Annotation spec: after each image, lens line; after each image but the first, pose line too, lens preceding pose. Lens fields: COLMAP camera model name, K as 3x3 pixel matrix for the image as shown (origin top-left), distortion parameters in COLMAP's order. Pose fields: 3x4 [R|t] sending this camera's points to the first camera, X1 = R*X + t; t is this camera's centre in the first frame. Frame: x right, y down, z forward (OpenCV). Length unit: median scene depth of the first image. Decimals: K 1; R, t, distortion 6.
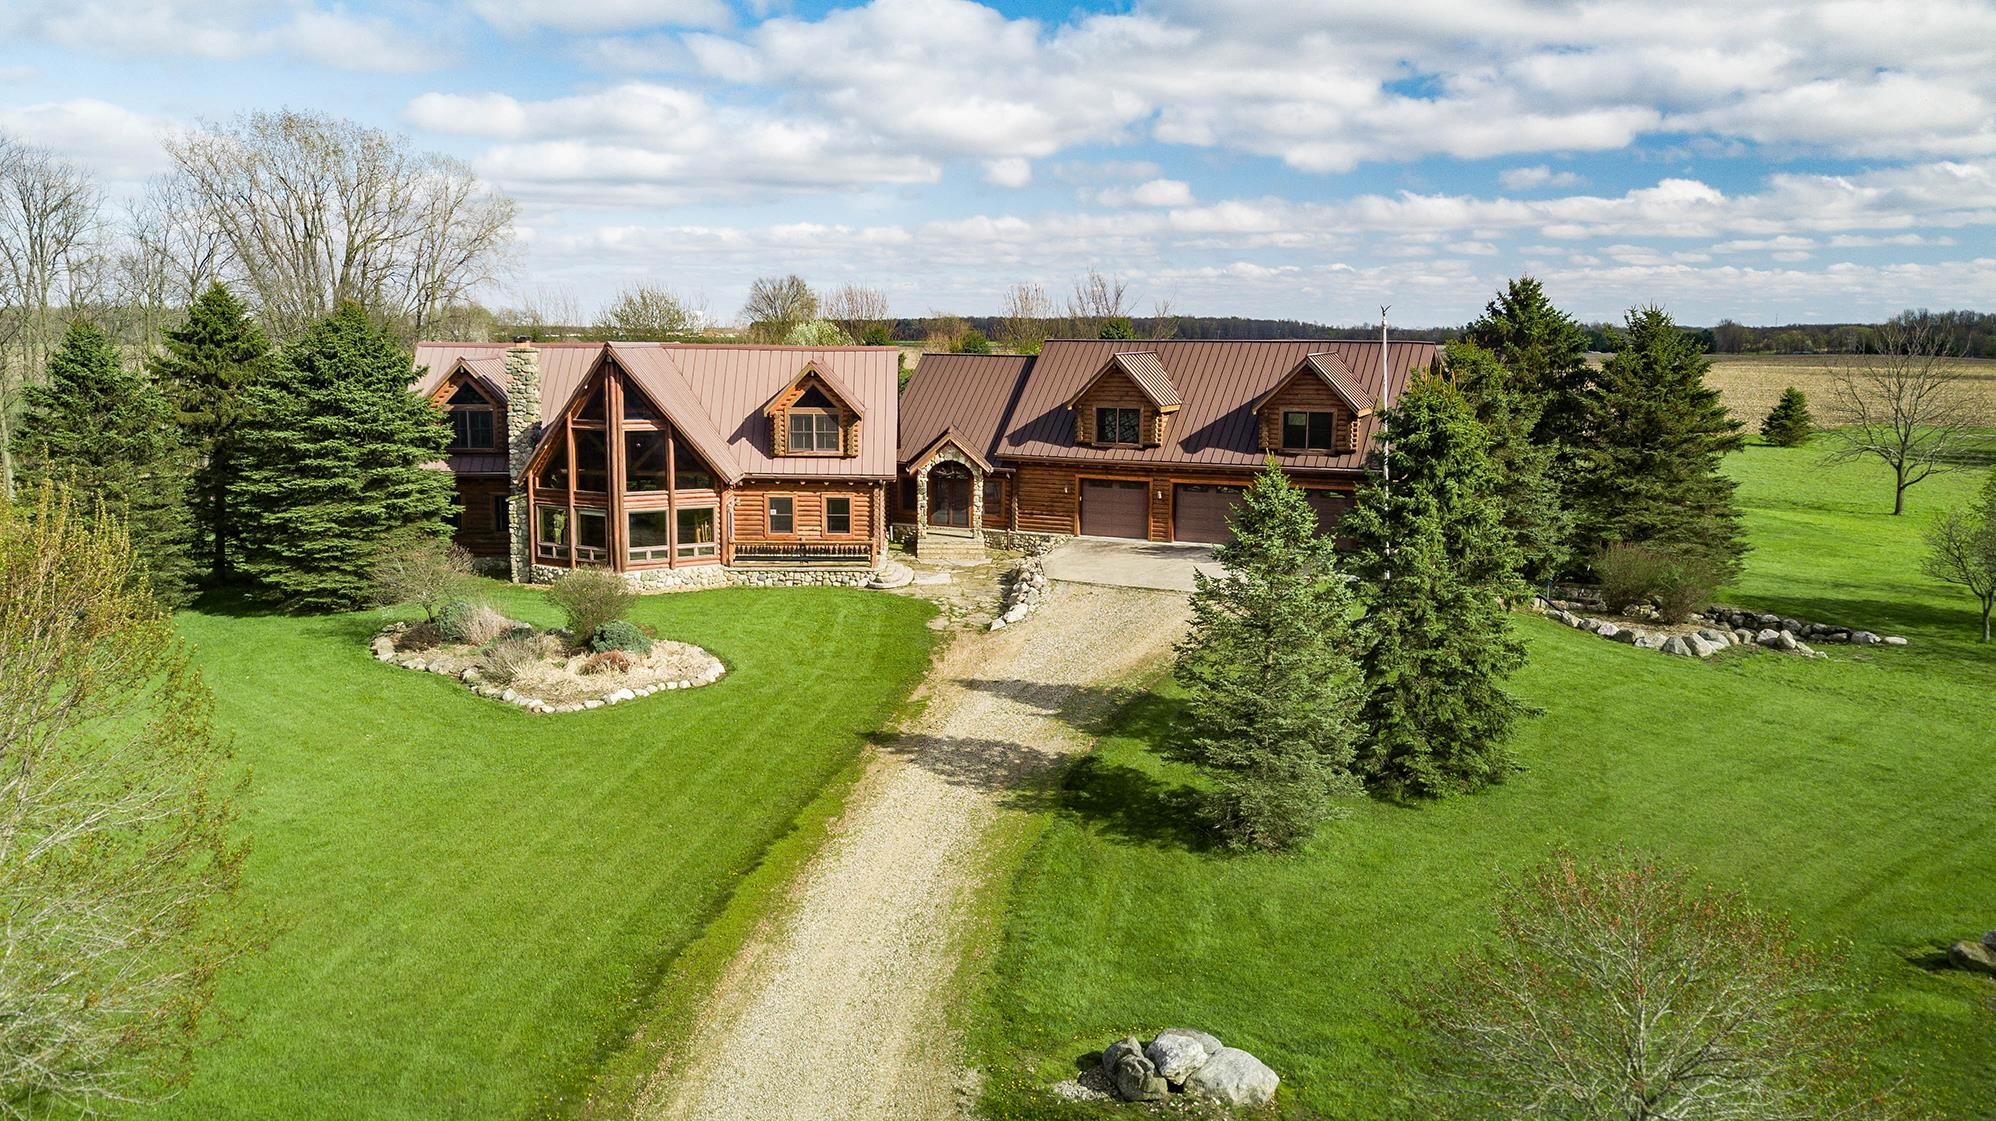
lens RADIAL K [[1510.2, 0, 985.0], [0, 1510.2, 573.1], [0, 0, 1]] dist [0.027630, -0.025217]
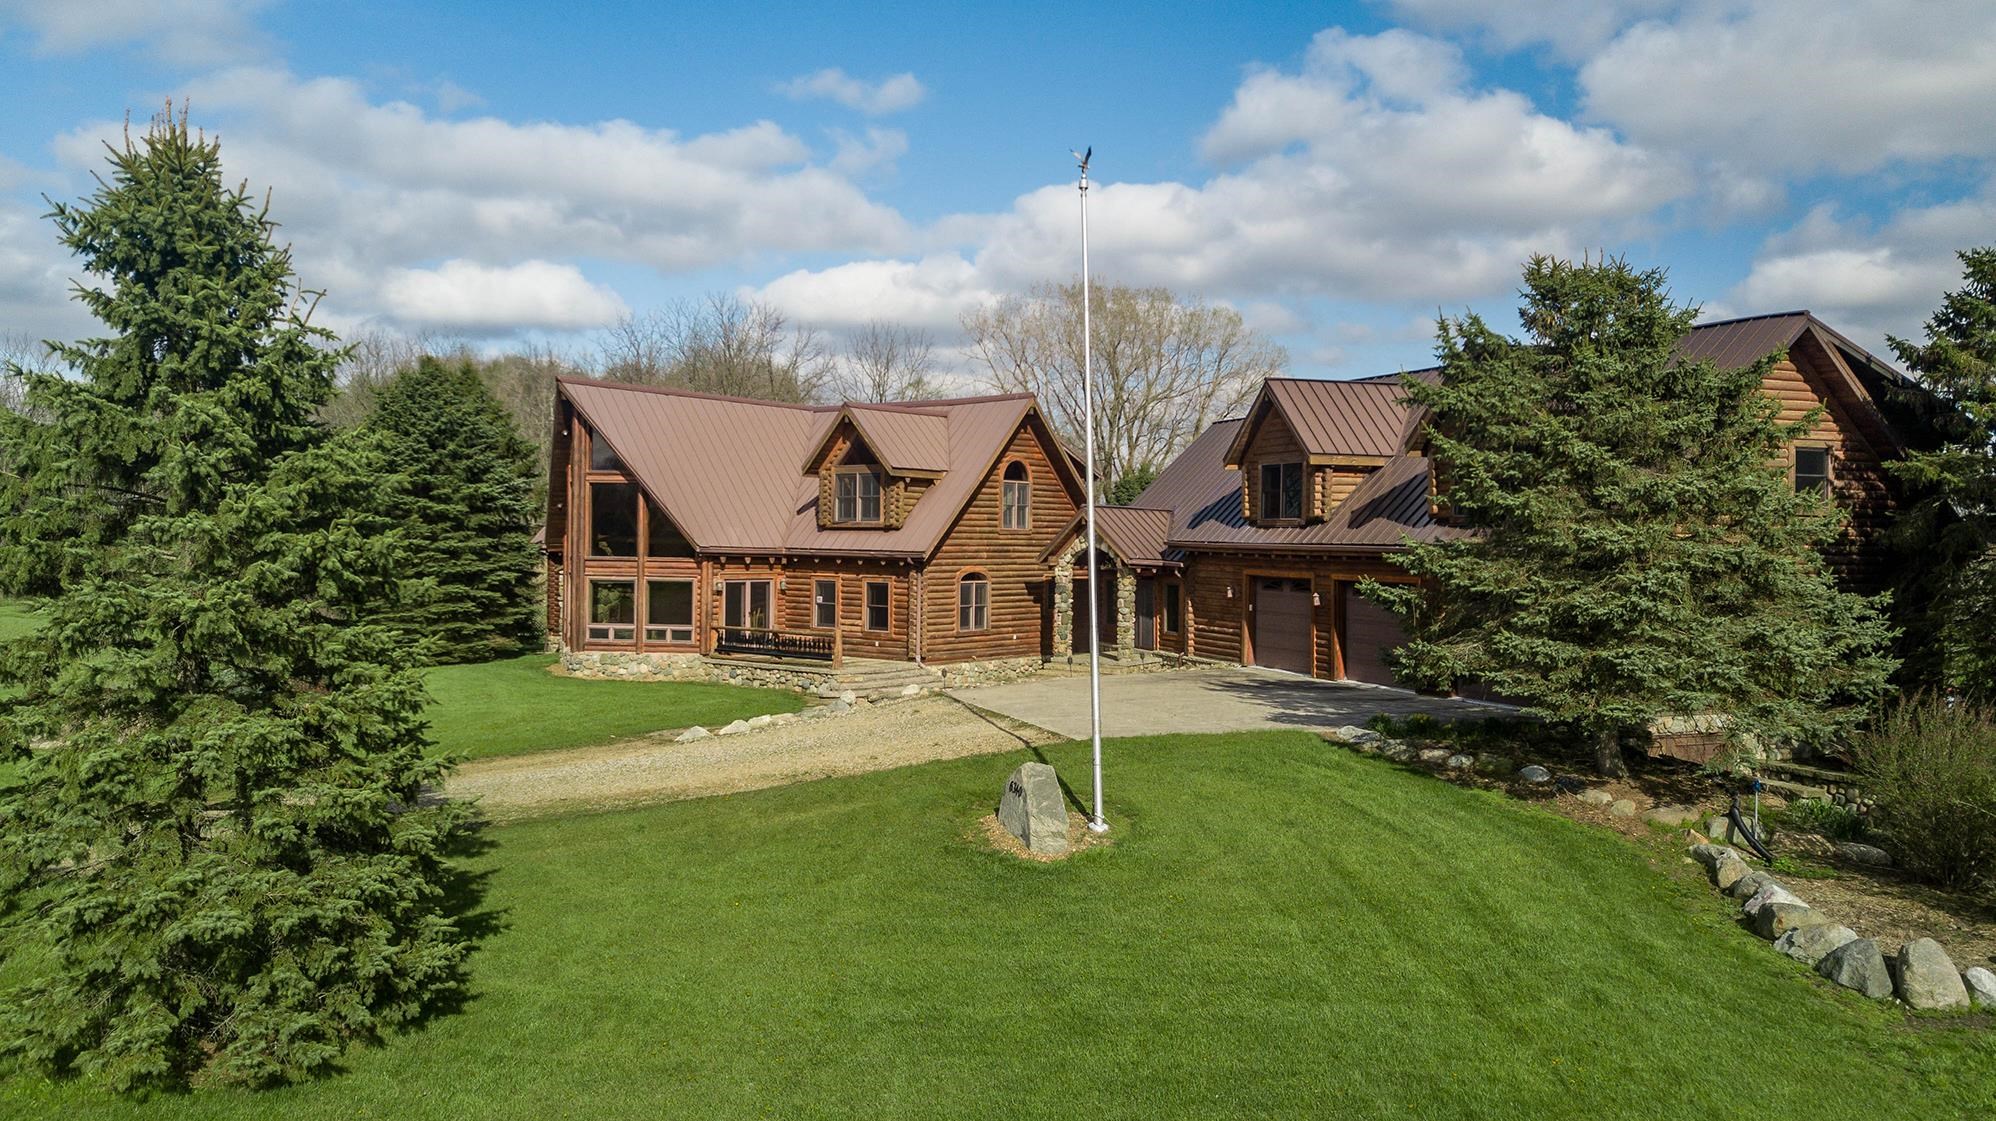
lens RADIAL K [[1518.4, 0, 981.7], [0, 1518.4, 567.5], [0, 0, 1]] dist [0.014326, -0.000314]
pose [[0.738404, 0.014761, -0.674197, 0.475891], [-0.108915, 0.989245, -0.097628, 0.011306], [0.665506, 0.145519, 0.732070, 0.509415]]
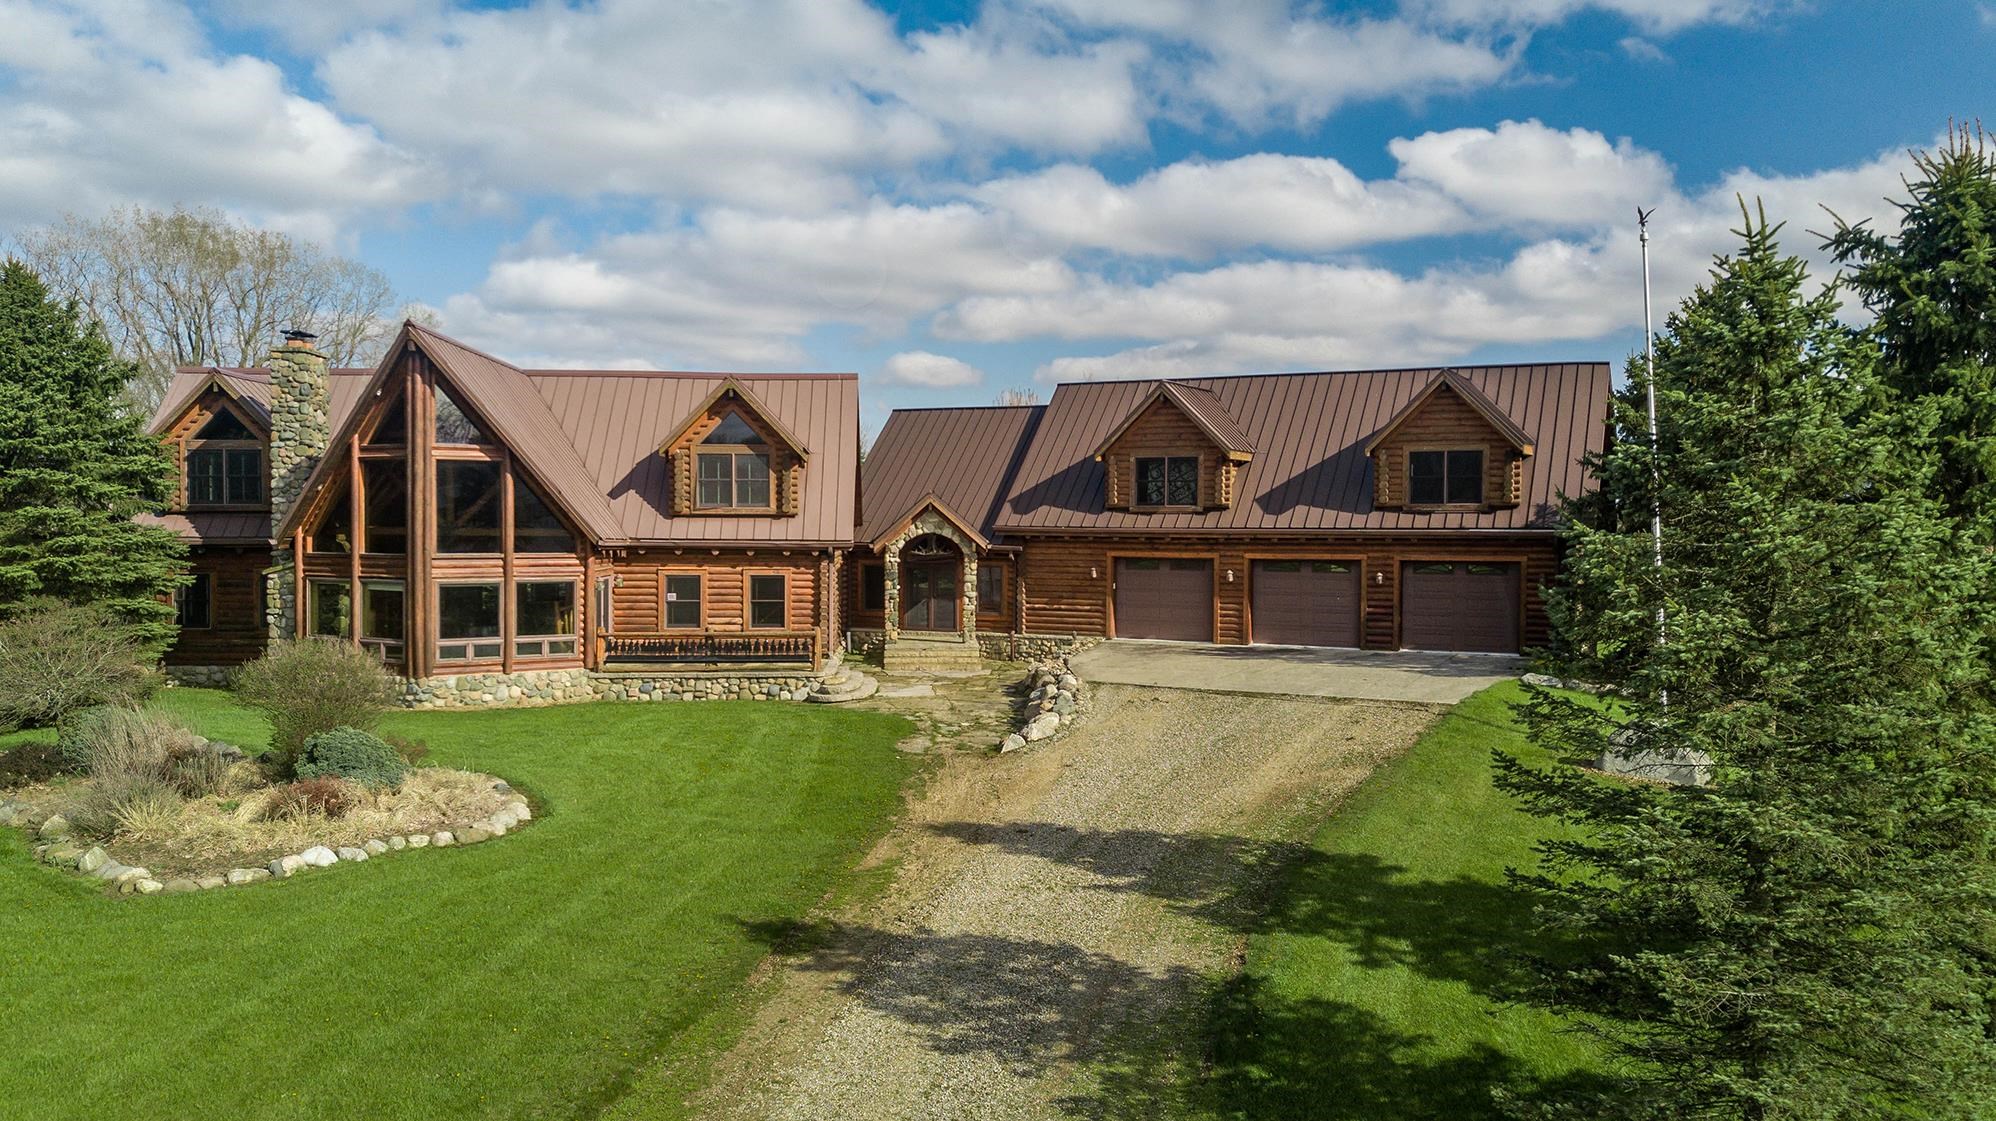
lens RADIAL K [[1526.2, 0, 998.0], [0, 1526.2, 560.5], [0, 0, 1]] dist [-0.009181, -0.002931]
pose [[0.999671, -0.003926, 0.025358, -0.011141], [0.007104, 0.991945, -0.126468, 0.033416], [-0.024657, 0.126607, 0.991646, 0.330693]]
